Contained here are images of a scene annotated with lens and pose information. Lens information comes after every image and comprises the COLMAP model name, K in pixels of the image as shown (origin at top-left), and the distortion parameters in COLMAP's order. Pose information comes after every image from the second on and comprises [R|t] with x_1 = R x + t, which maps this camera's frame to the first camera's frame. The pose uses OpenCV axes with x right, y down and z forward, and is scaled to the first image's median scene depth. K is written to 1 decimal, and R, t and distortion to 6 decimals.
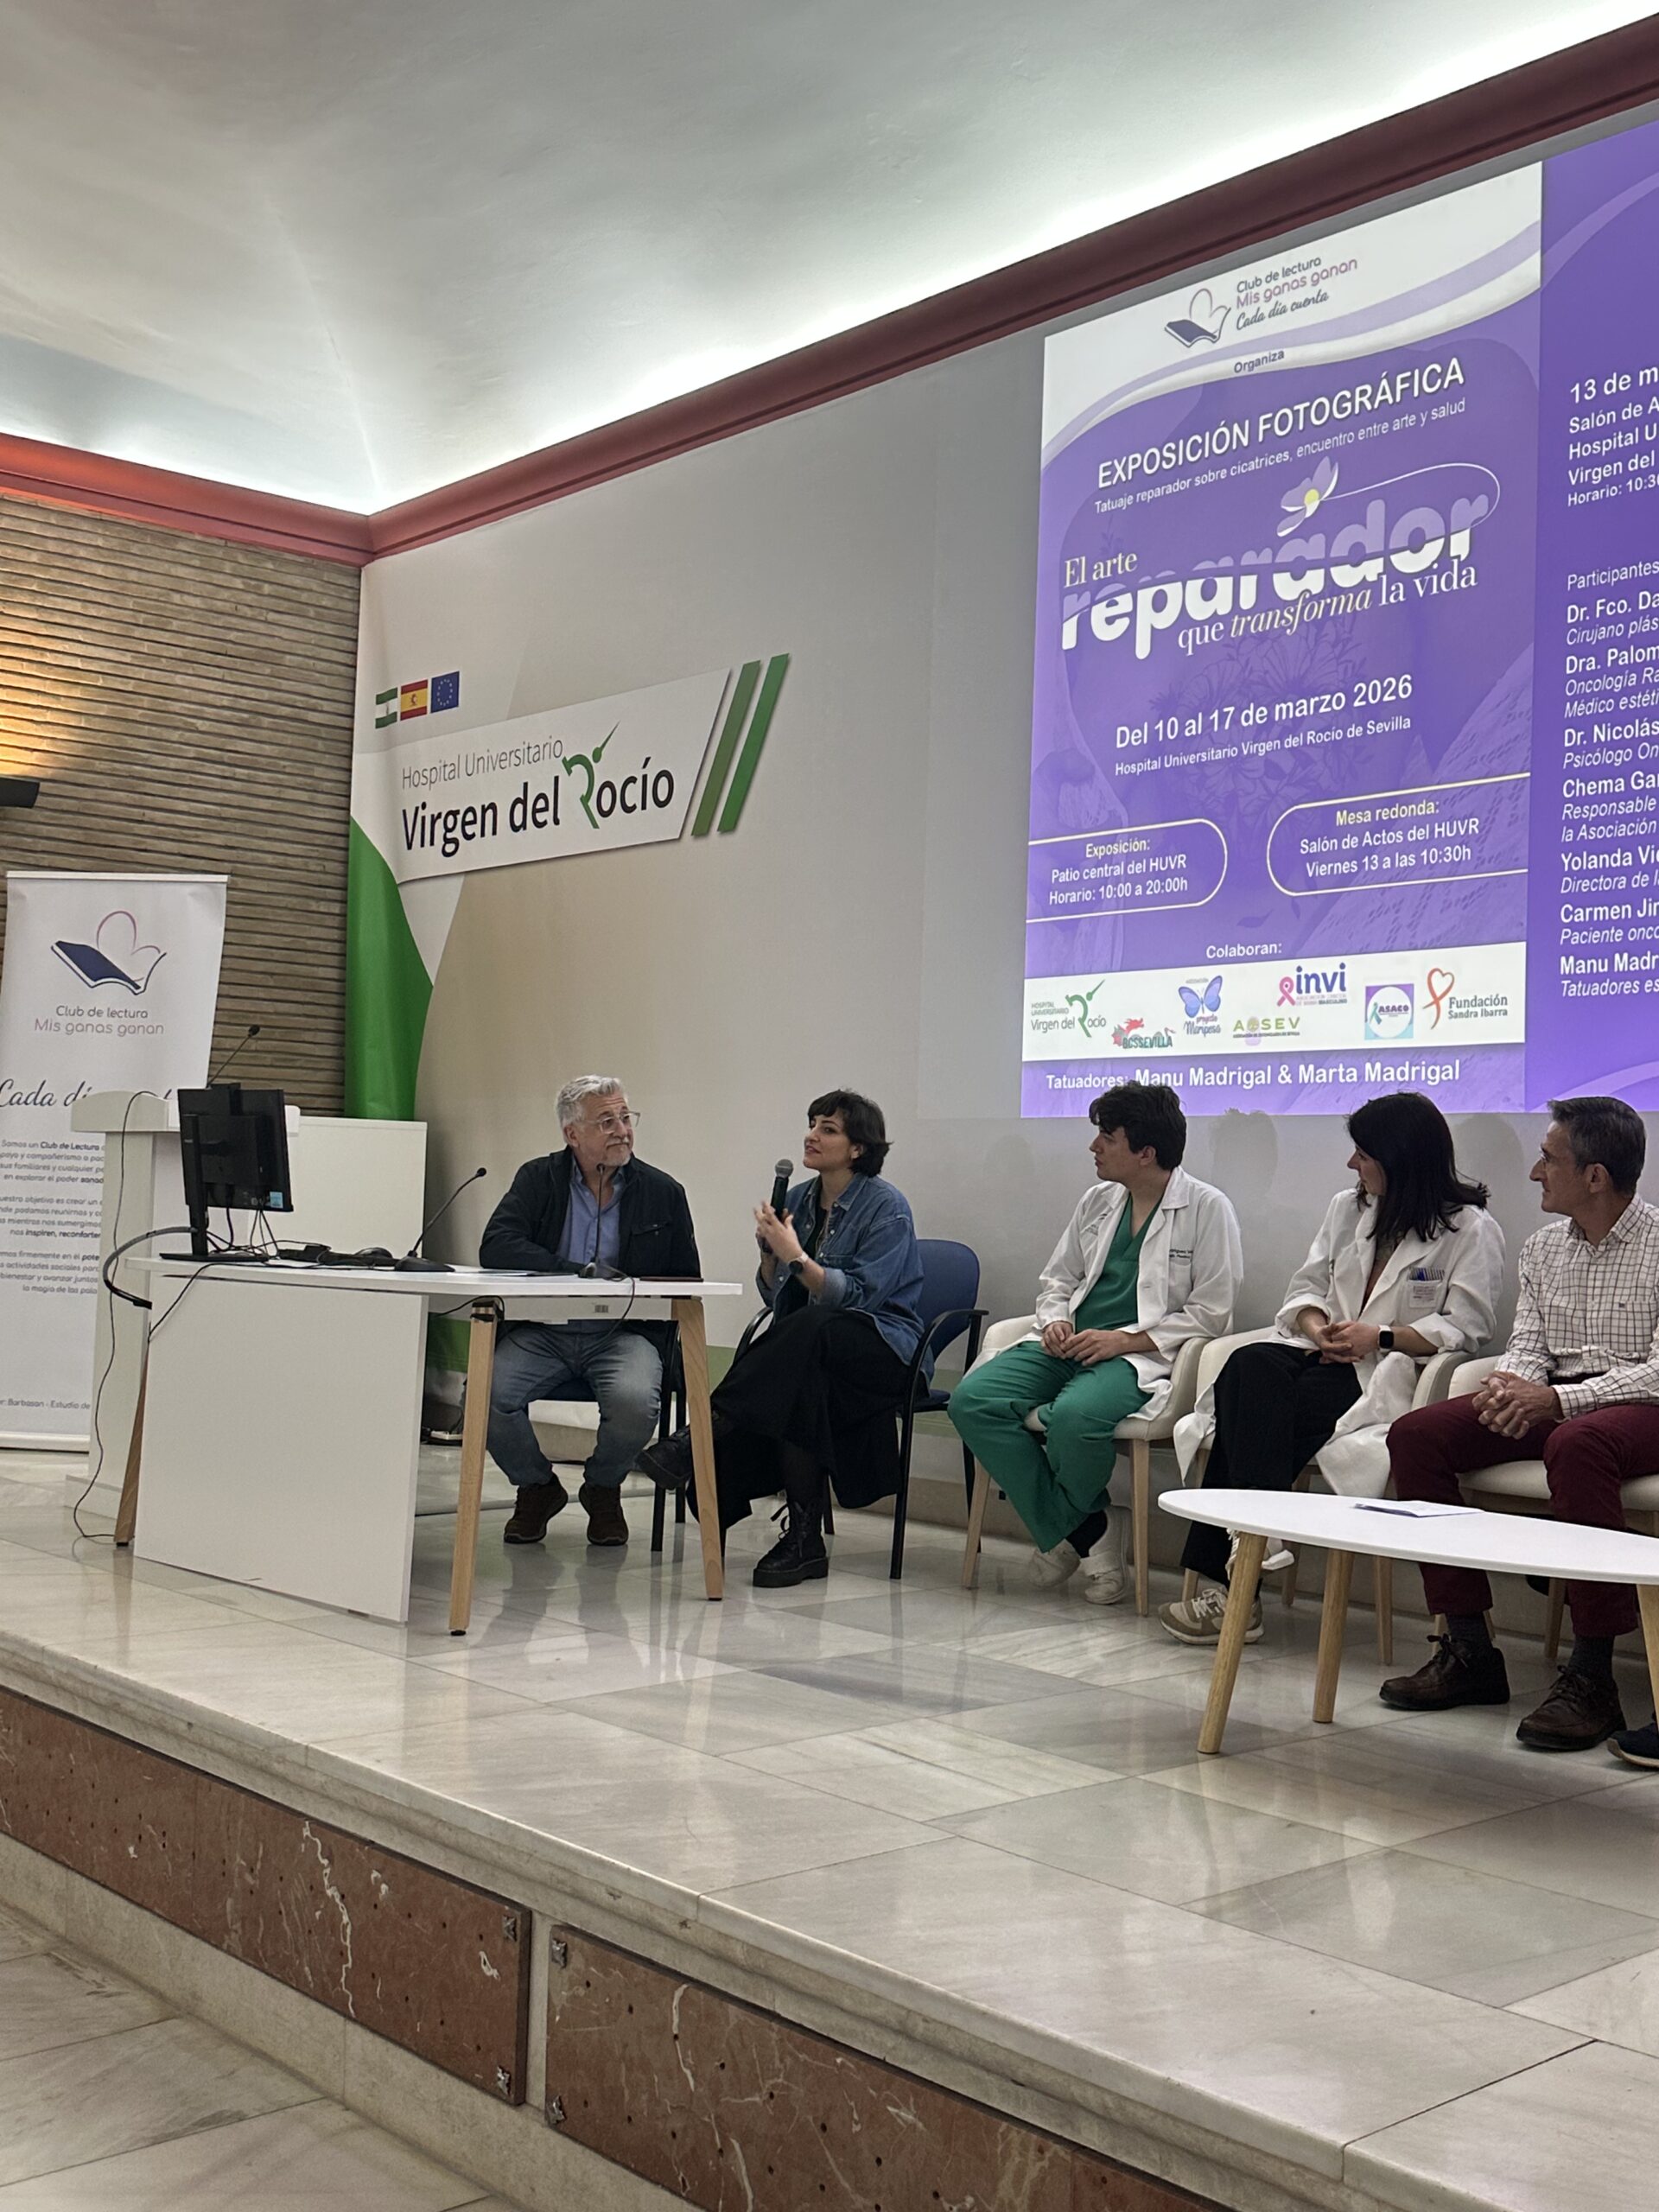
lens RADIAL K [[2316.0, 0, 829.5], [0, 2316.0, 1106.0], [0, 0, 1]] dist [0.198651, -0.425940]
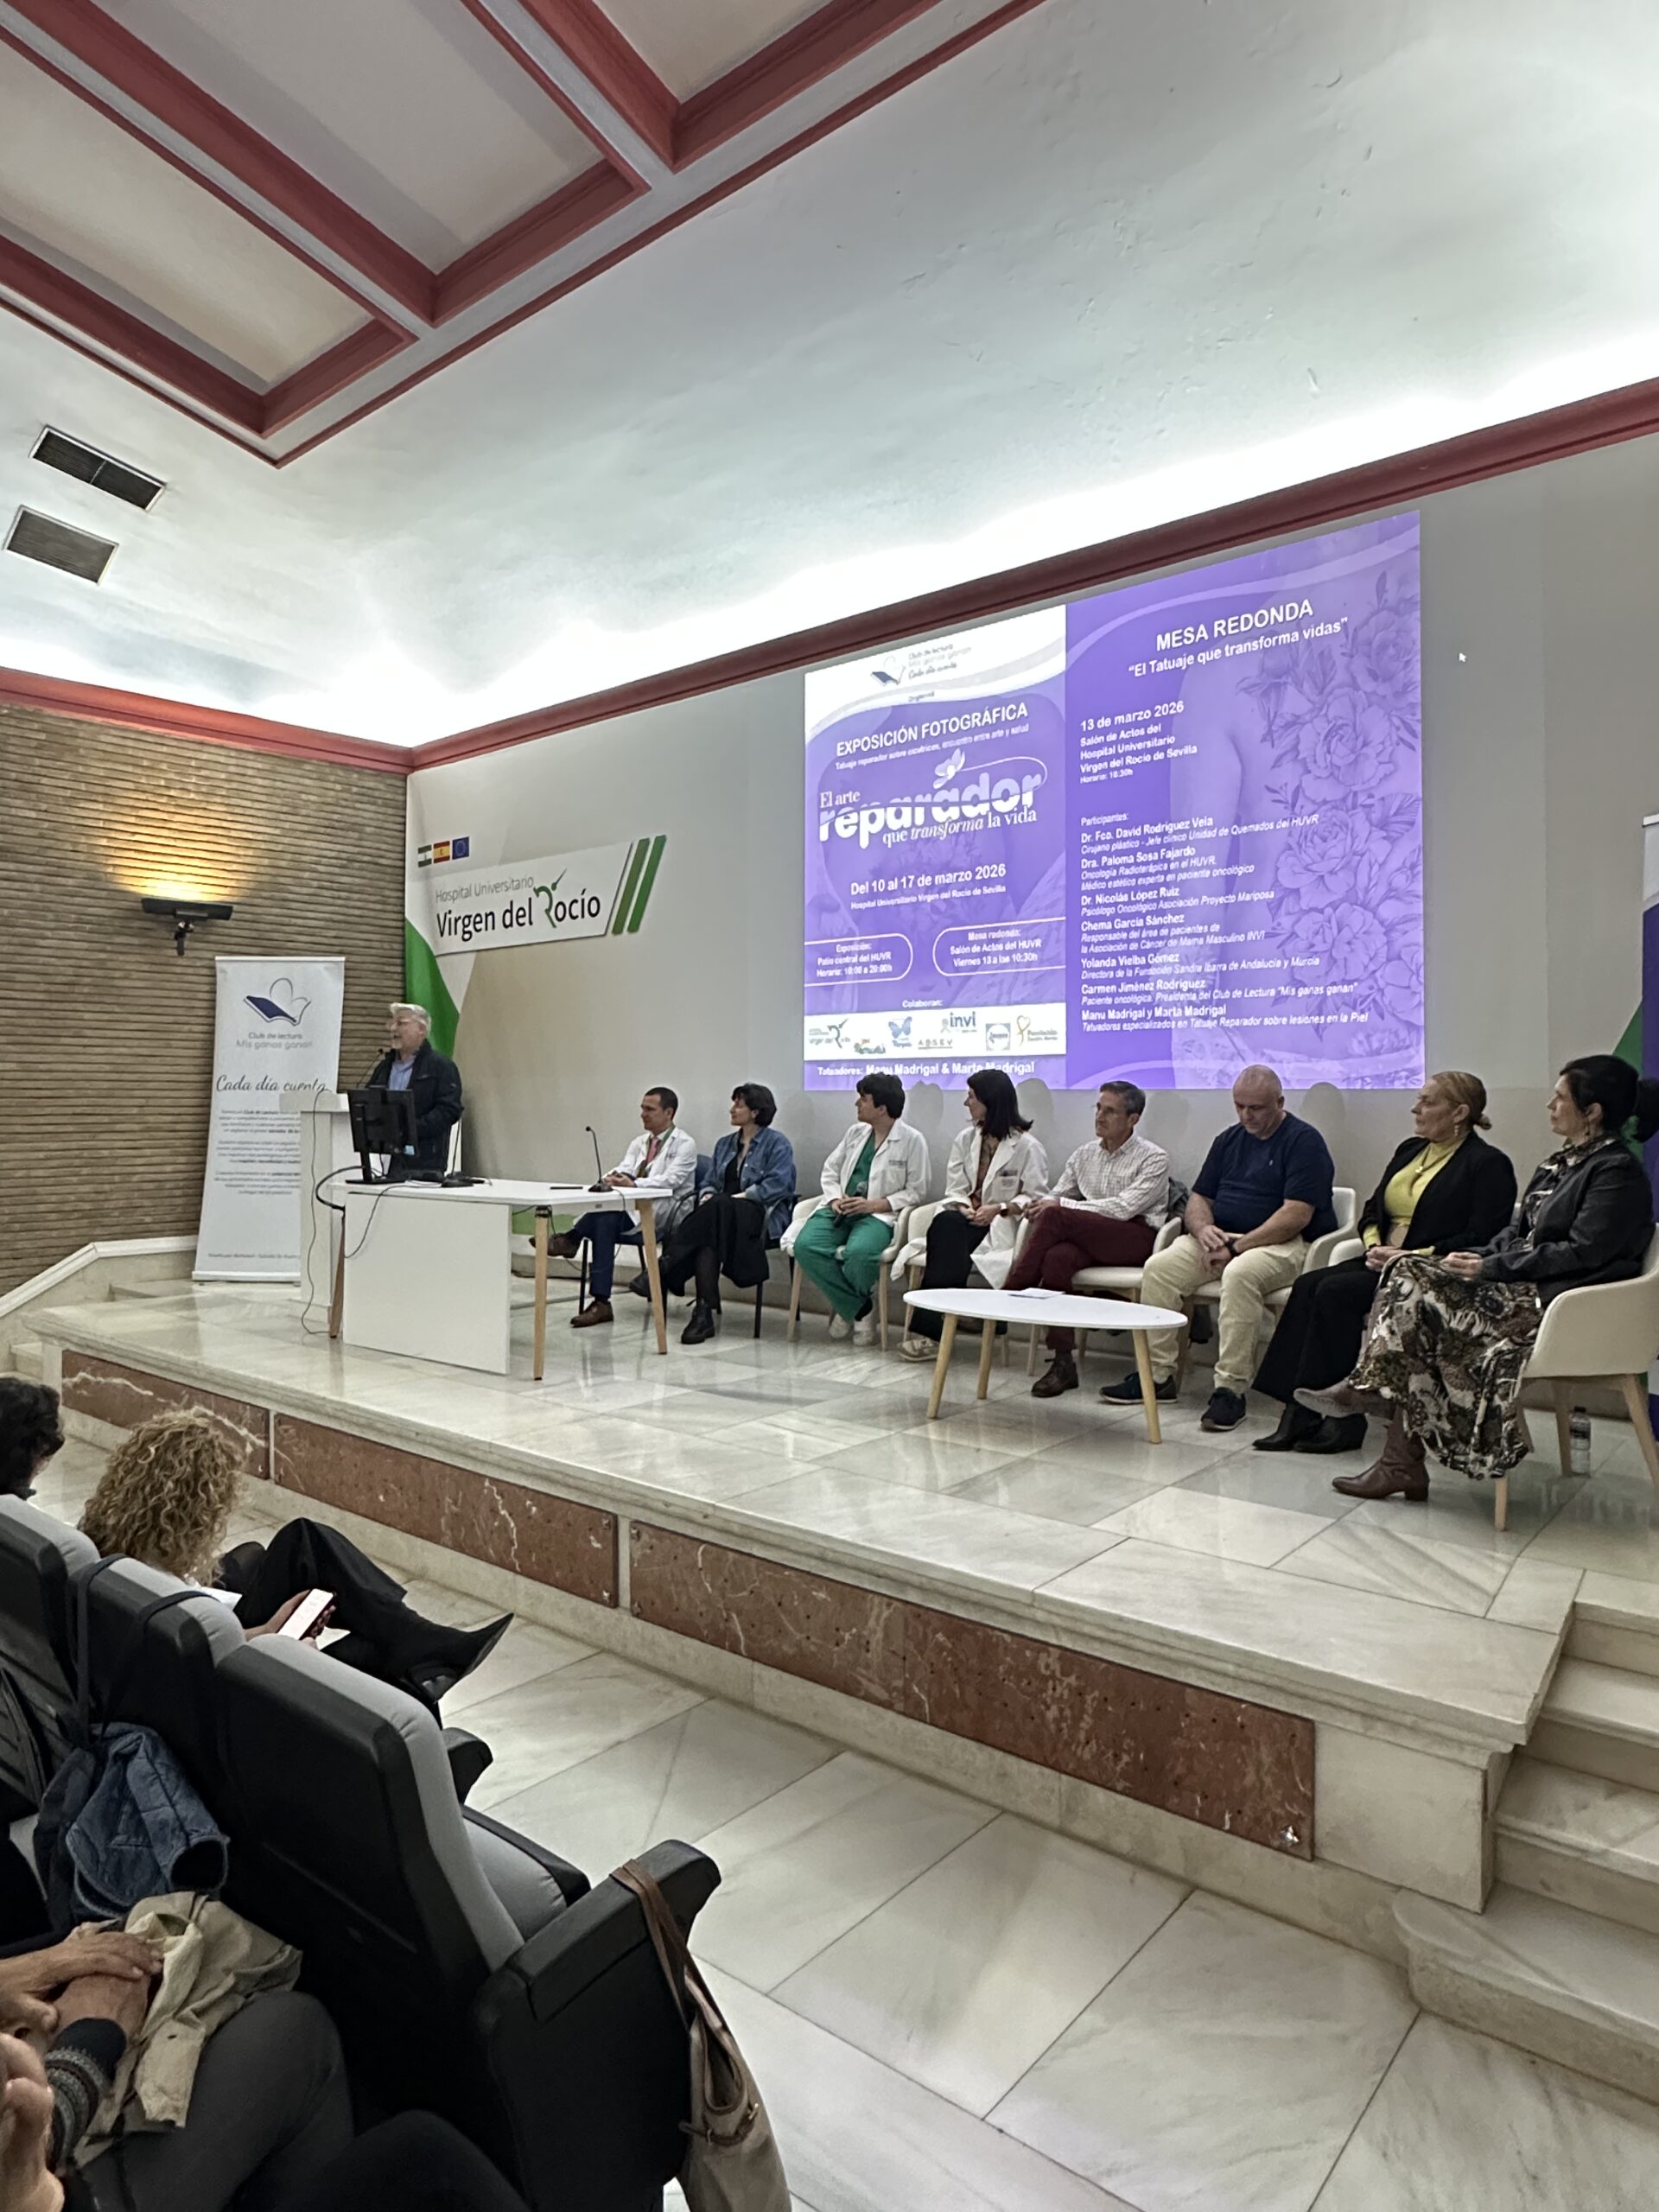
lens RADIAL K [[1343.0, 0, 828.1], [0, 1343.0, 1117.3], [0, 0, 1]] dist [0.001501, 0.000244]
pose [[0.989770, -0.028904, 0.139714, -0.059922], [0.021429, 0.998272, 0.054713, -0.037391], [-0.141054, -0.051159, 0.988679, -0.093801]]
